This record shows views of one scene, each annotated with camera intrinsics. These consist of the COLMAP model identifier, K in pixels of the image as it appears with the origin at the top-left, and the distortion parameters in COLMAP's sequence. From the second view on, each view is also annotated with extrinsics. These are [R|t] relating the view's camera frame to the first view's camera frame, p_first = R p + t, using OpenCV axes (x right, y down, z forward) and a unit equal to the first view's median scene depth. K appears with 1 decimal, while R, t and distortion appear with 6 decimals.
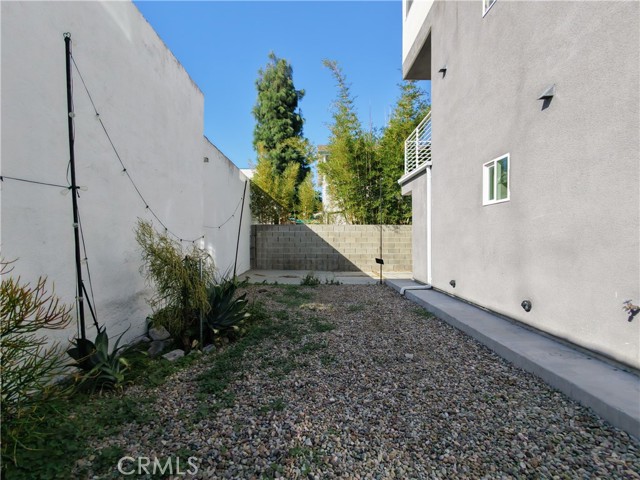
lens RADIAL K [[305.0, 0, 320.0], [0, 305.0, 240.0], [0, 0, 1]] dist [-0.004435, 0.005594]
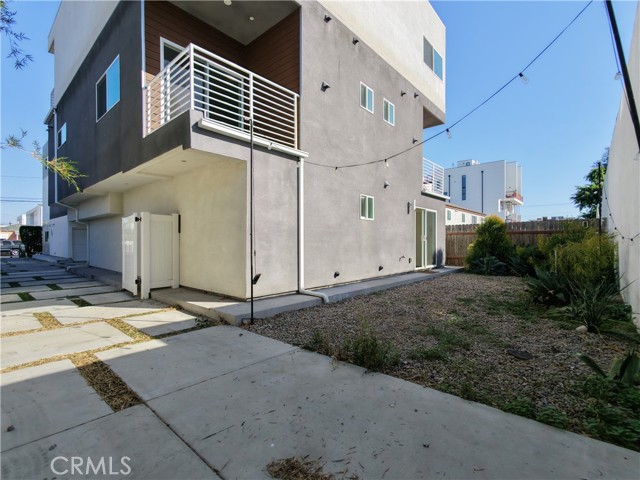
lens RADIAL K [[305.0, 0, 320.0], [0, 305.0, 240.0], [0, 0, 1]] dist [-0.004435, 0.005594]
pose [[-0.742131, 0.007841, 0.670209, -0.523064], [0.006479, 0.999969, -0.004526, 0.008462], [-0.670224, 0.000983, -0.742159, 2.992470]]
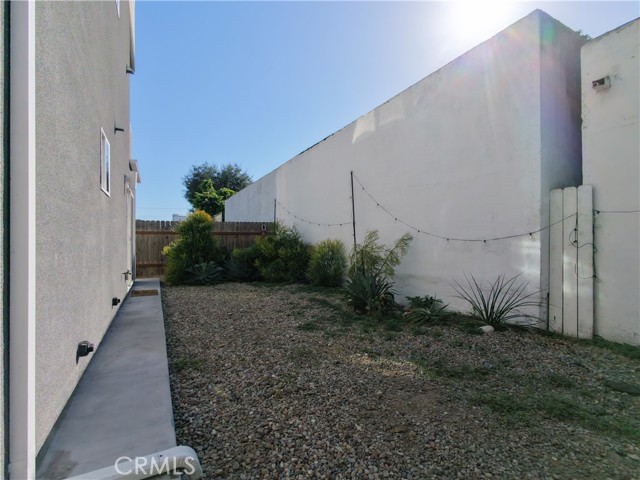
lens RADIAL K [[305.0, 0, 320.0], [0, 305.0, 240.0], [0, 0, 1]] dist [-0.004435, 0.005594]
pose [[-0.883507, 0.005871, -0.468380, 0.532117], [0.006509, 0.999979, 0.000255, 0.000517], [0.468372, -0.002823, -0.883527, 2.269742]]
